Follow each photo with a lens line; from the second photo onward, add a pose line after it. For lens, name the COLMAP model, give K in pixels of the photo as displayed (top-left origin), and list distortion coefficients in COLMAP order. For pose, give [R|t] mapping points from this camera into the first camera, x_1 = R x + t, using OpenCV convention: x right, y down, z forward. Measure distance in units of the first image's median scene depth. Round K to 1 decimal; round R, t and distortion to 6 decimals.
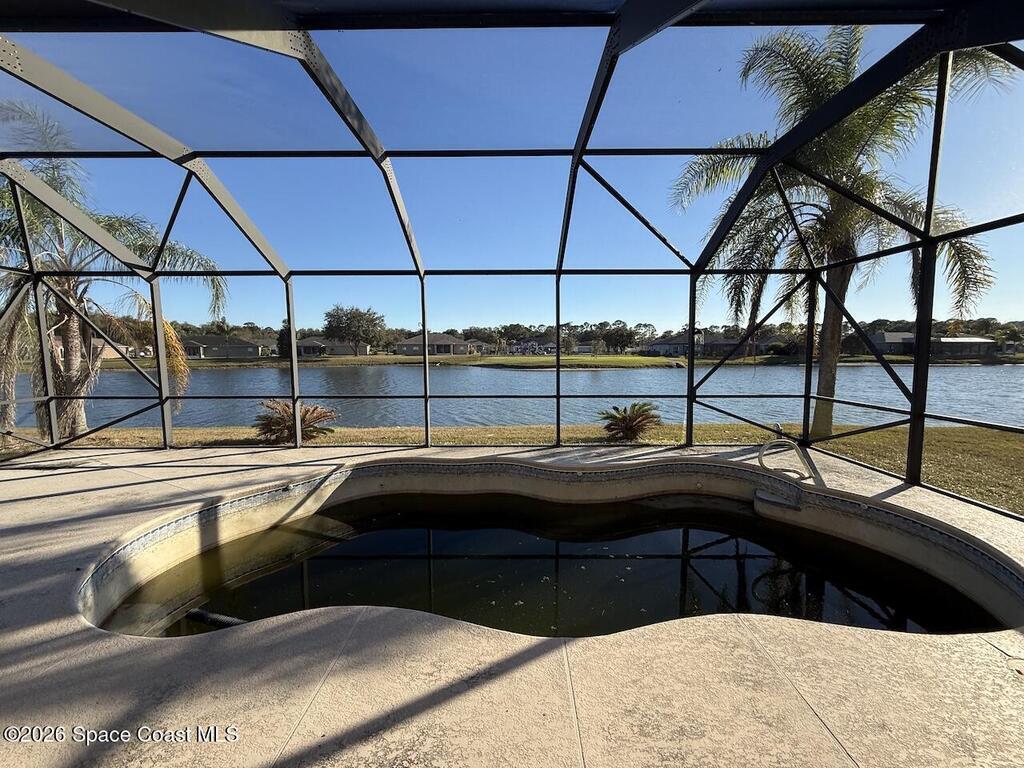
lens RADIAL K [[406.9, 0, 515.6], [0, 406.9, 383.3], [0, 0, 1]] dist [-0.001775, 0.000266]
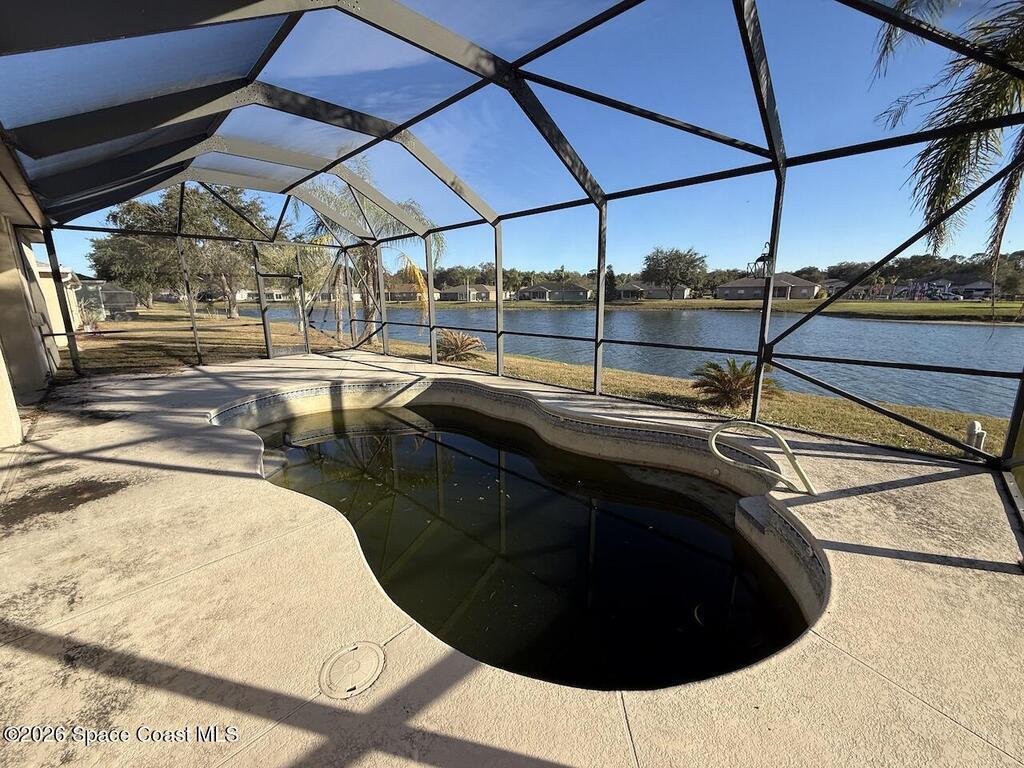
lens RADIAL K [[406.9, 0, 511.6], [0, 406.9, 386.4], [0, 0, 1]] dist [-0.001775, 0.000266]
pose [[0.715710, 0.150858, -0.681910, 0.606800], [-0.053048, 0.985314, 0.162303, -0.004297], [0.696380, -0.079988, 0.713202, 0.198303]]
